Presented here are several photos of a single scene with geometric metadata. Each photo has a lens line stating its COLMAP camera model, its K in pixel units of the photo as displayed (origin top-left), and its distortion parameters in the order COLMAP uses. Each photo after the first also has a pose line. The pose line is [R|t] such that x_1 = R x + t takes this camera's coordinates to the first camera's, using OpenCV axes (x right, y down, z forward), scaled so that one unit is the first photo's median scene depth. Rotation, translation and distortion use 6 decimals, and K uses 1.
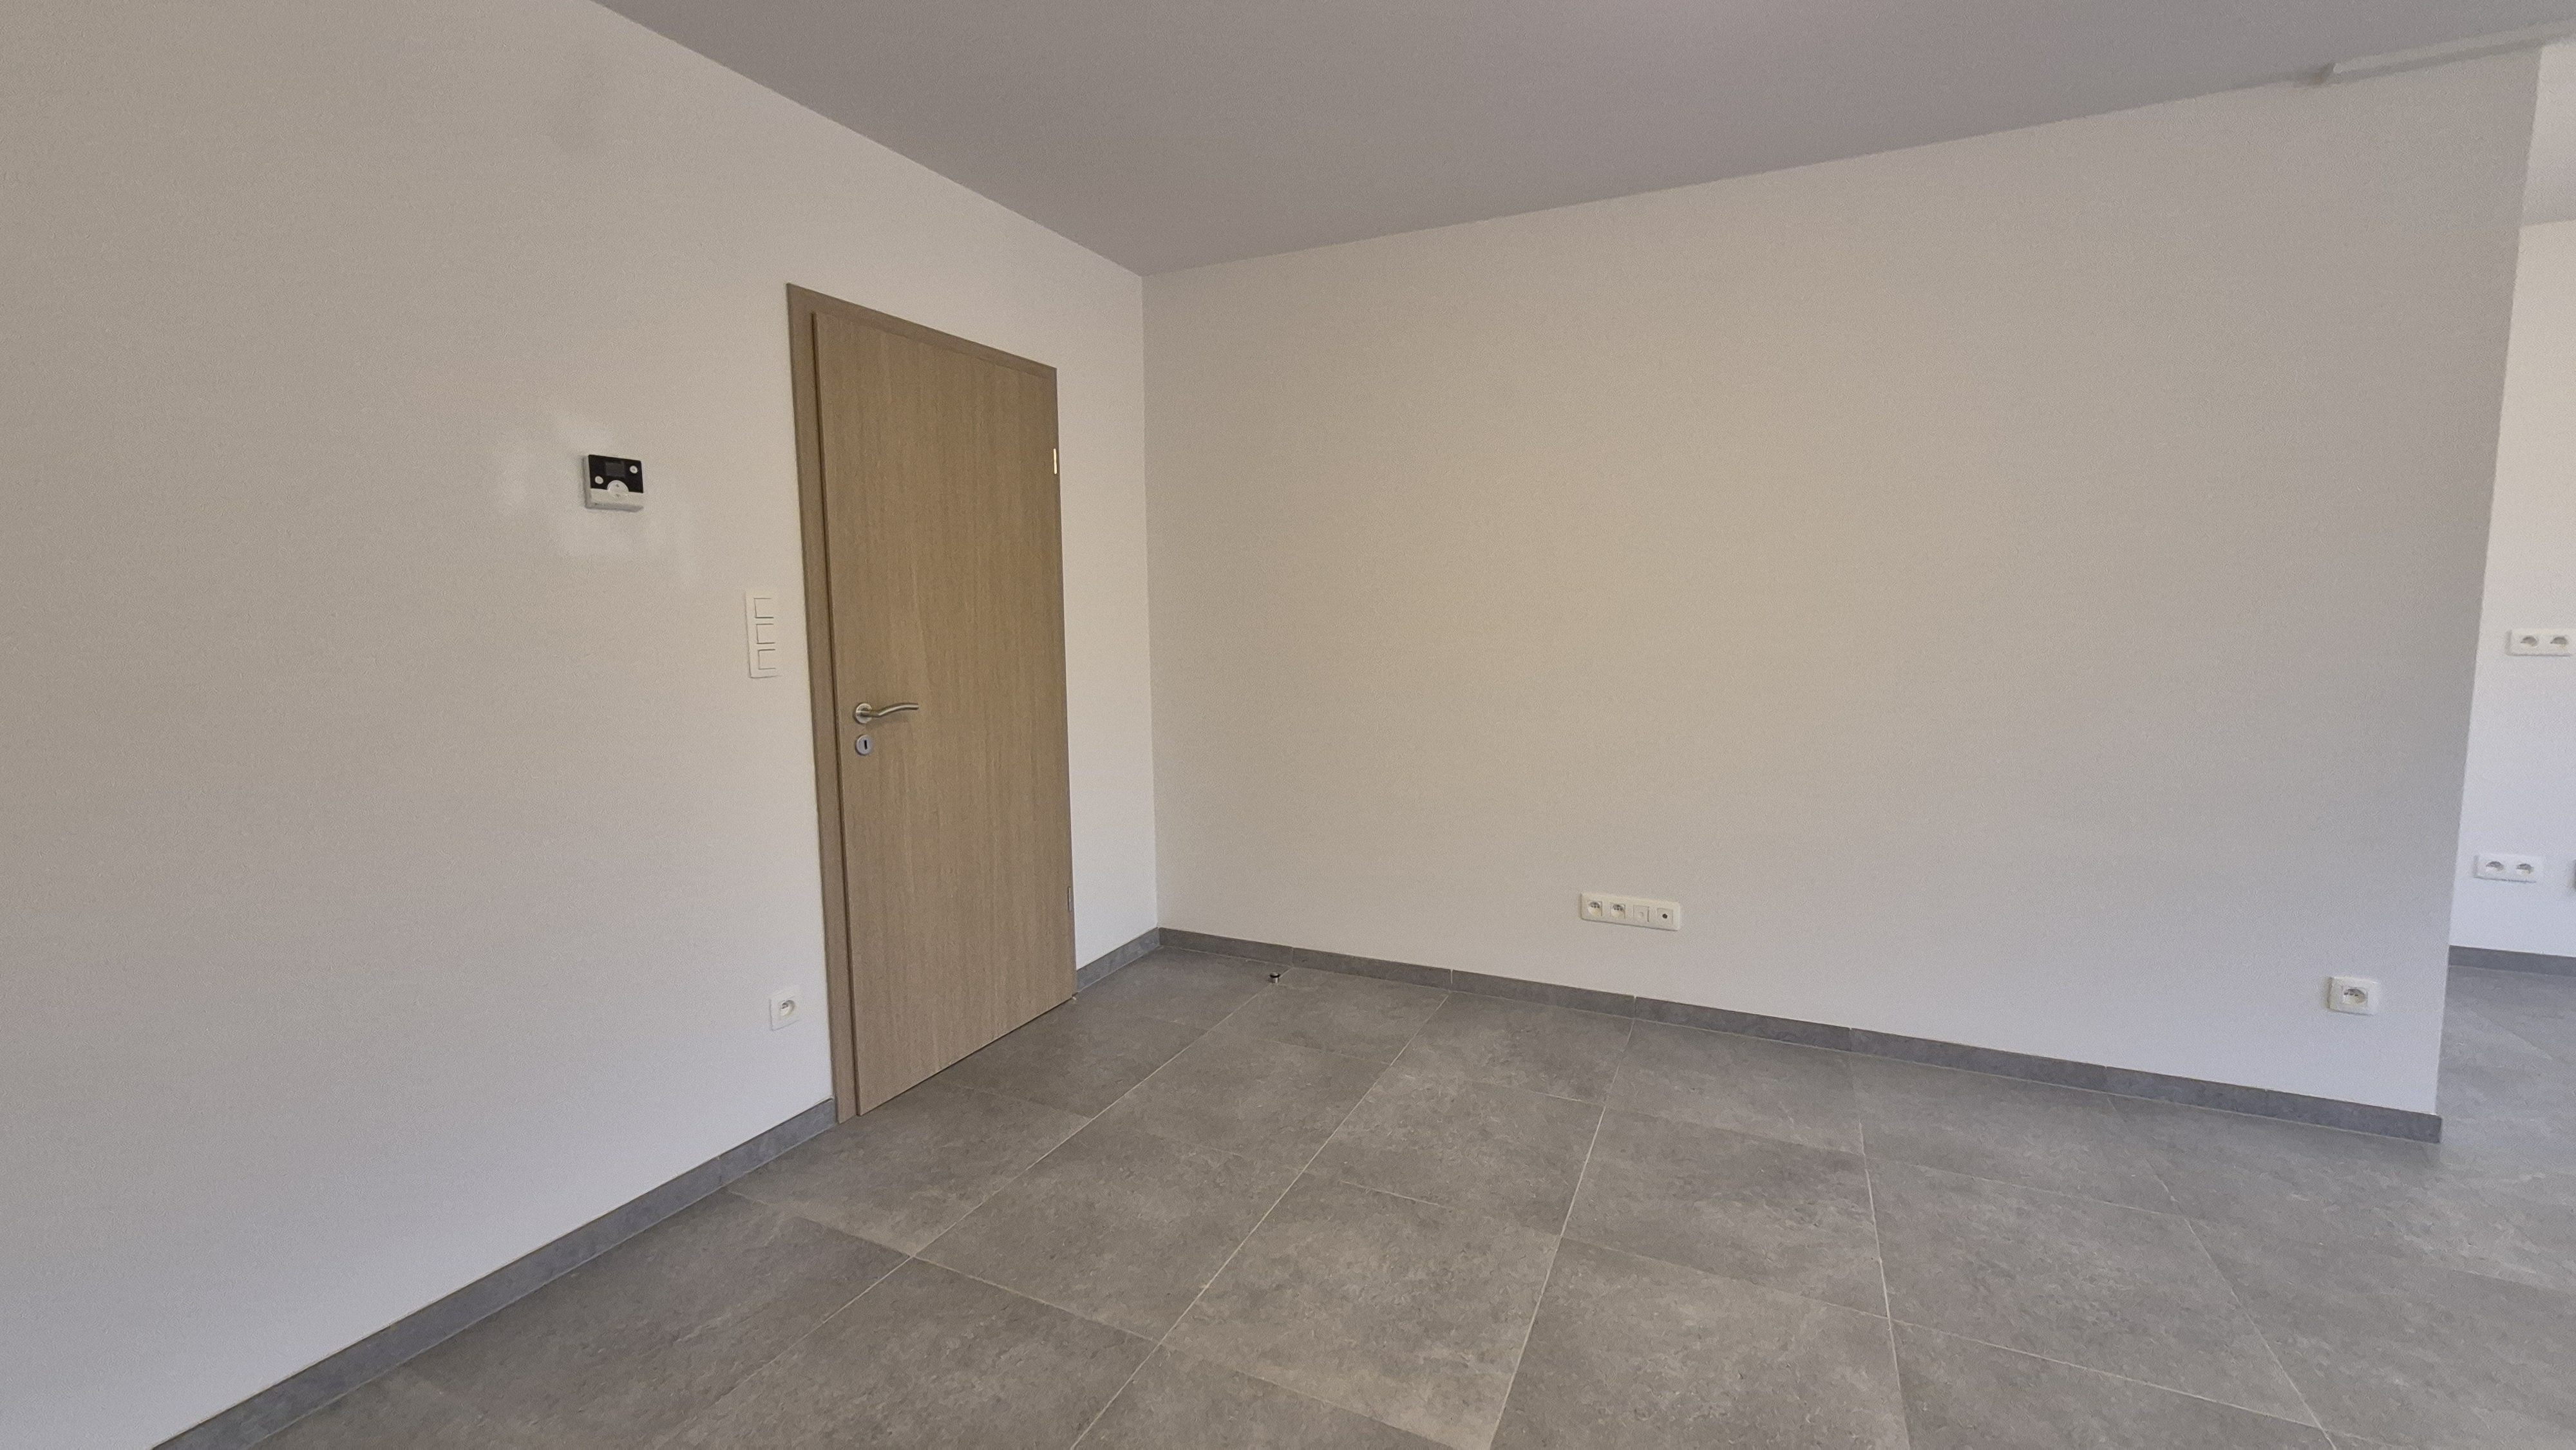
lens RADIAL K [[1005.5, 0, 1315.6], [0, 1005.5, 700.1], [0, 0, 1]] dist [0.001530, 0.000084]
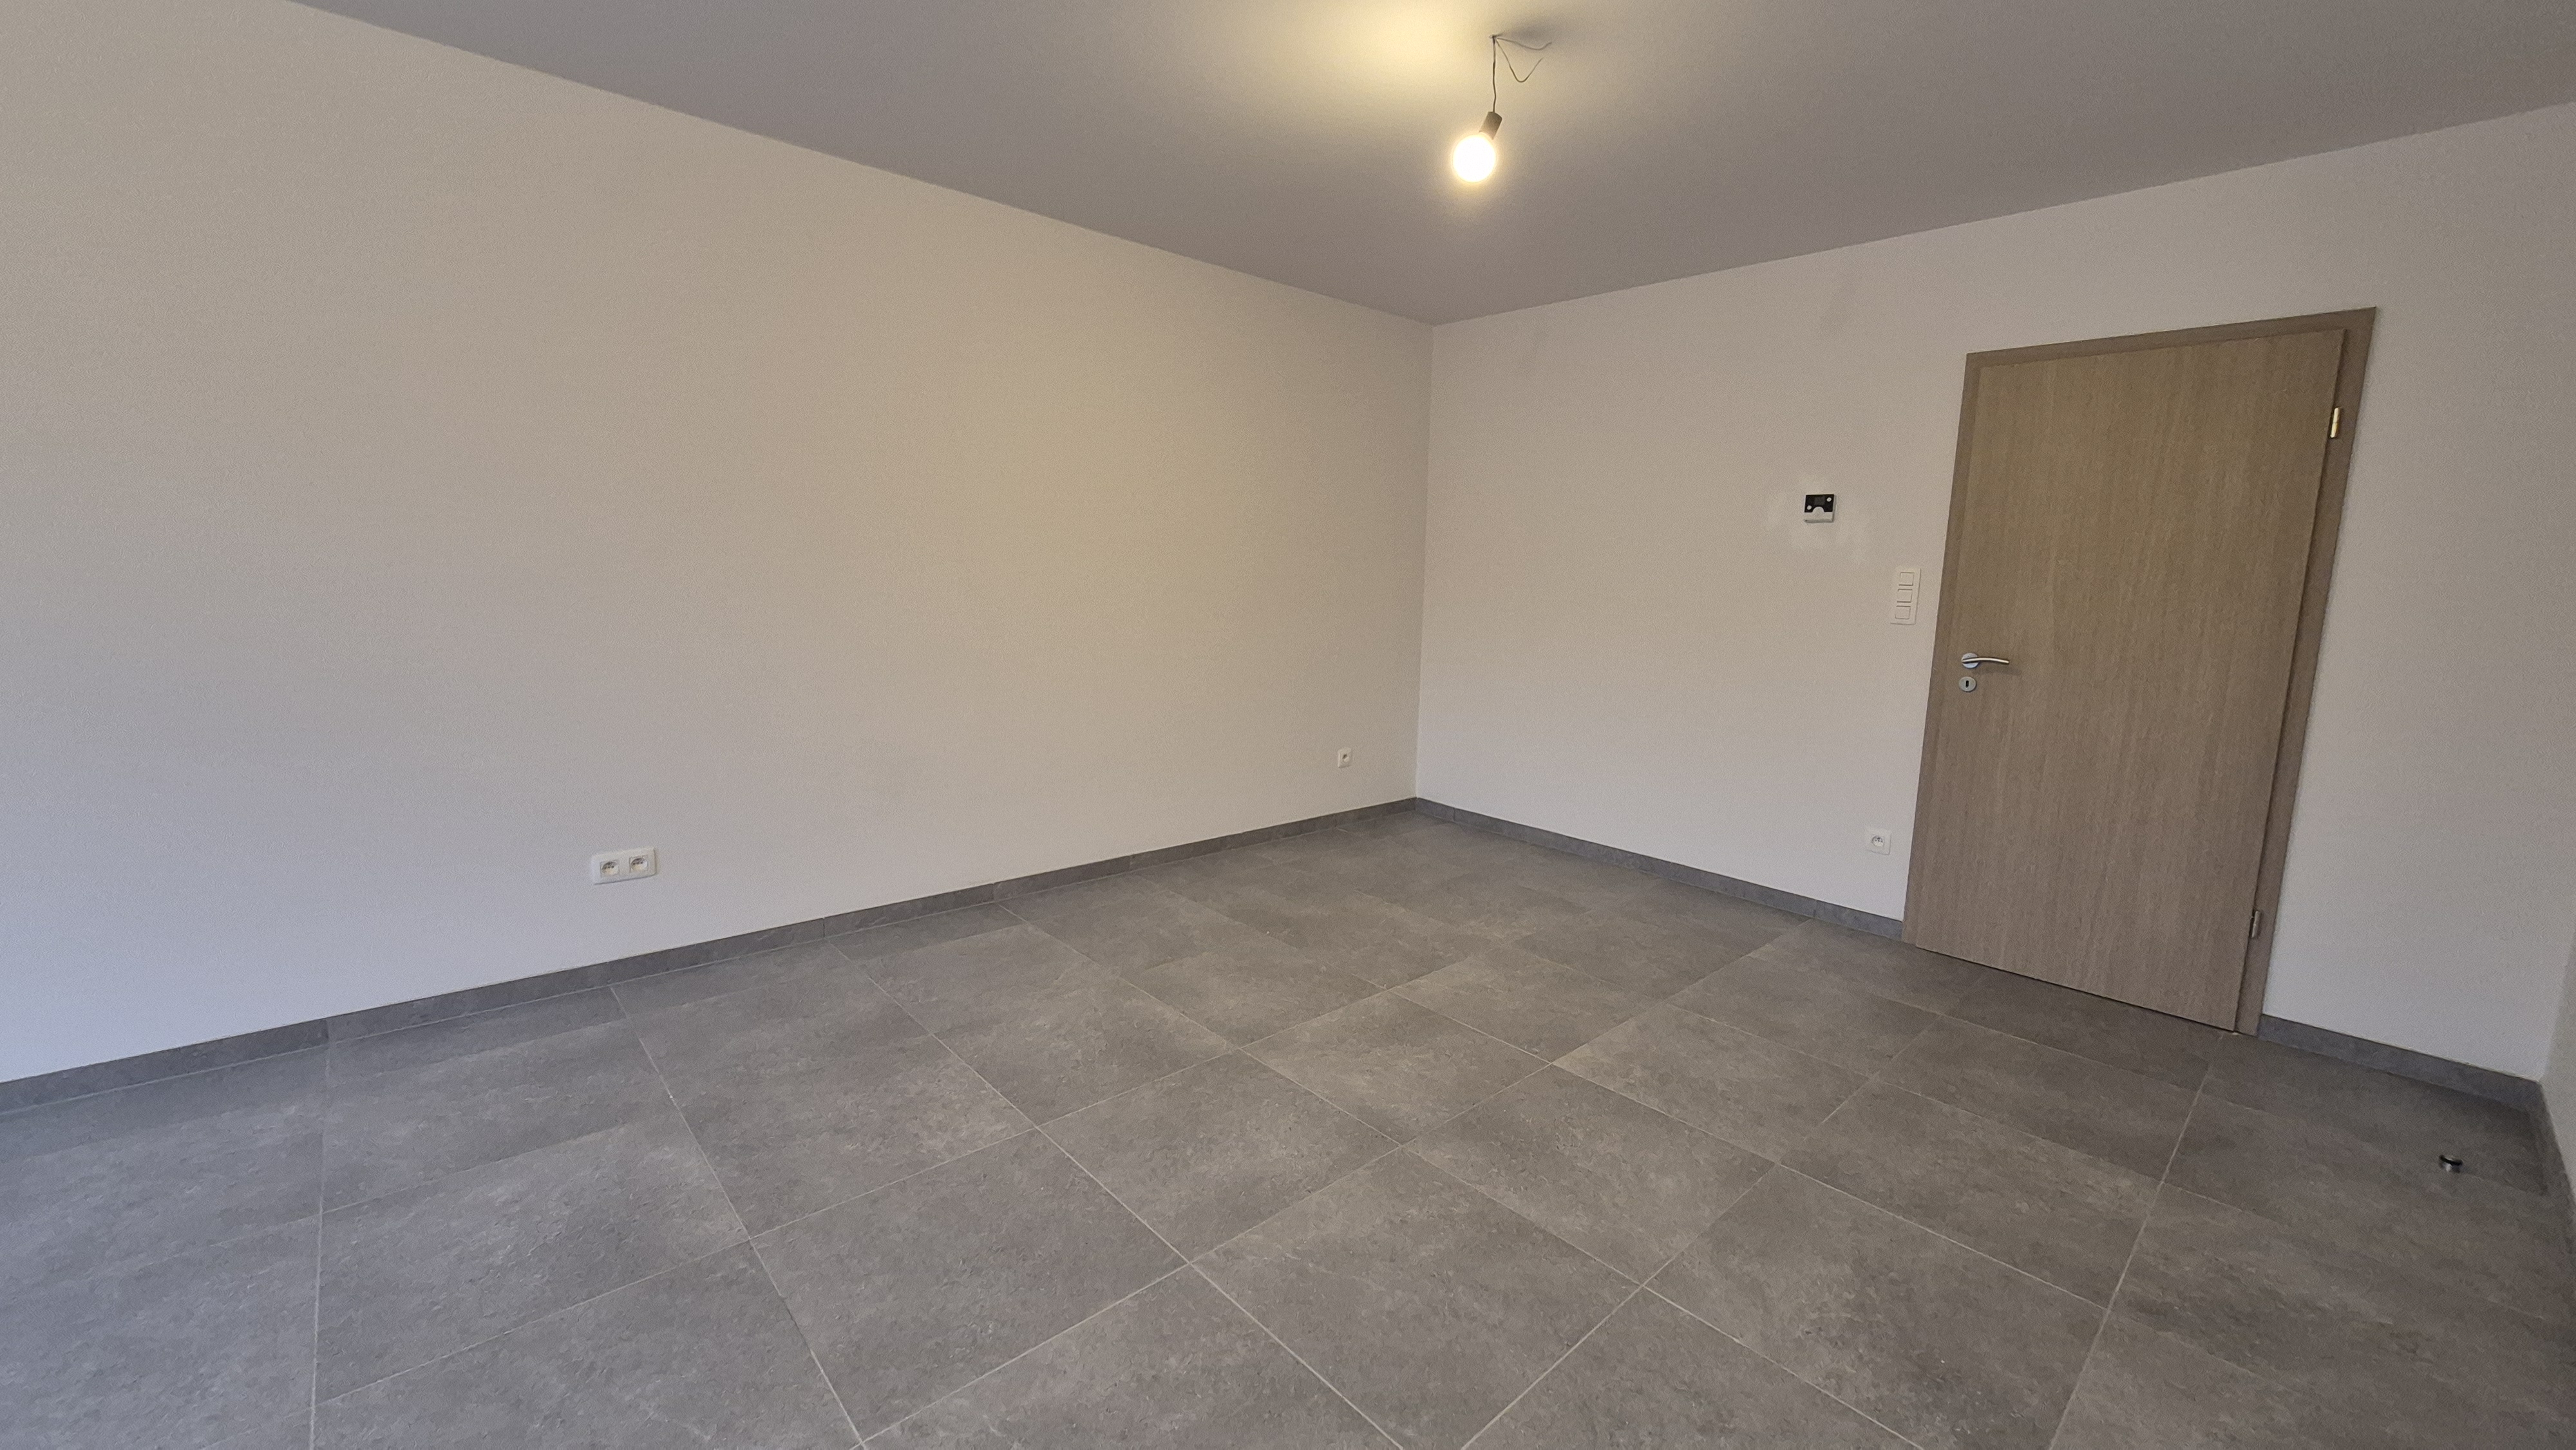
lens RADIAL K [[1005.5, 0, 1315.6], [0, 1005.5, 700.1], [0, 0, 1]] dist [0.001530, 0.000084]
pose [[-0.377017, 0.123355, -0.917955, 1.203644], [-0.115595, 0.977076, 0.178776, -0.080174], [0.918965, 0.173513, -0.354115, 0.740815]]
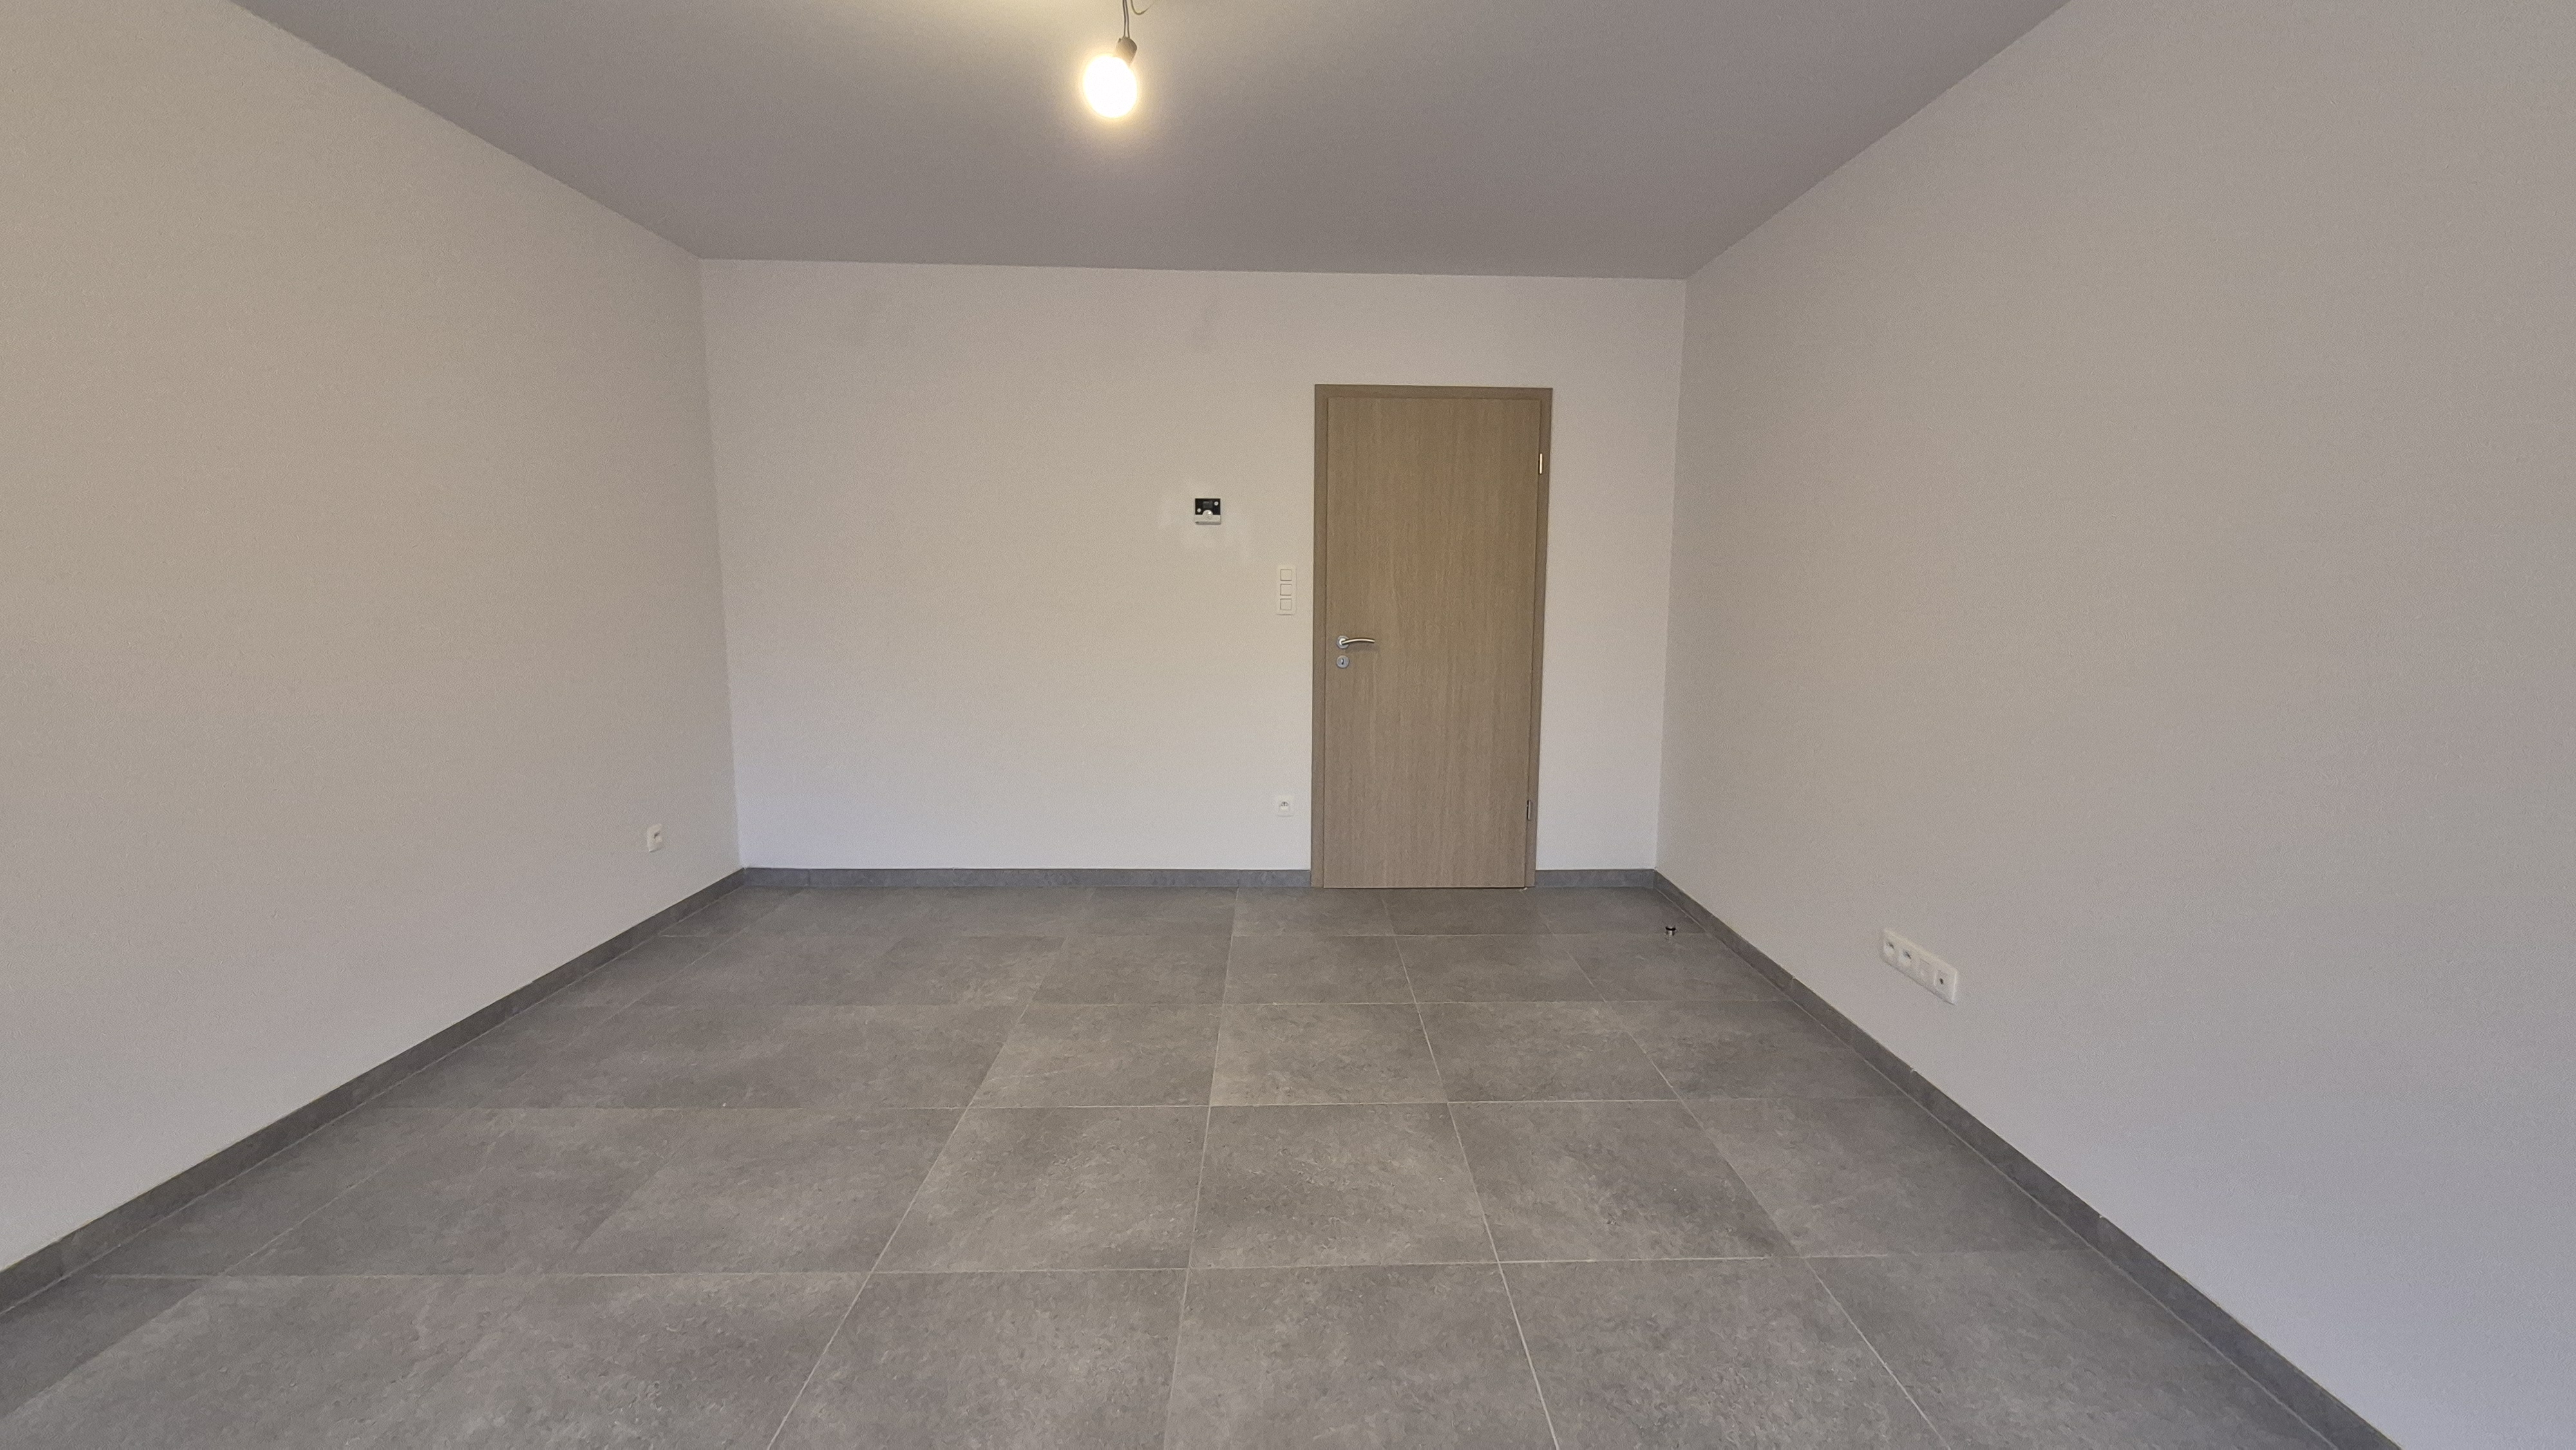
lens RADIAL K [[1005.5, 0, 1315.6], [0, 1005.5, 700.1], [0, 0, 1]] dist [0.001530, 0.000084]
pose [[0.451485, 0.120408, -0.884117, 1.041345], [-0.099481, 0.991468, 0.084227, -0.027890], [0.886716, 0.049926, 0.459612, 0.247491]]
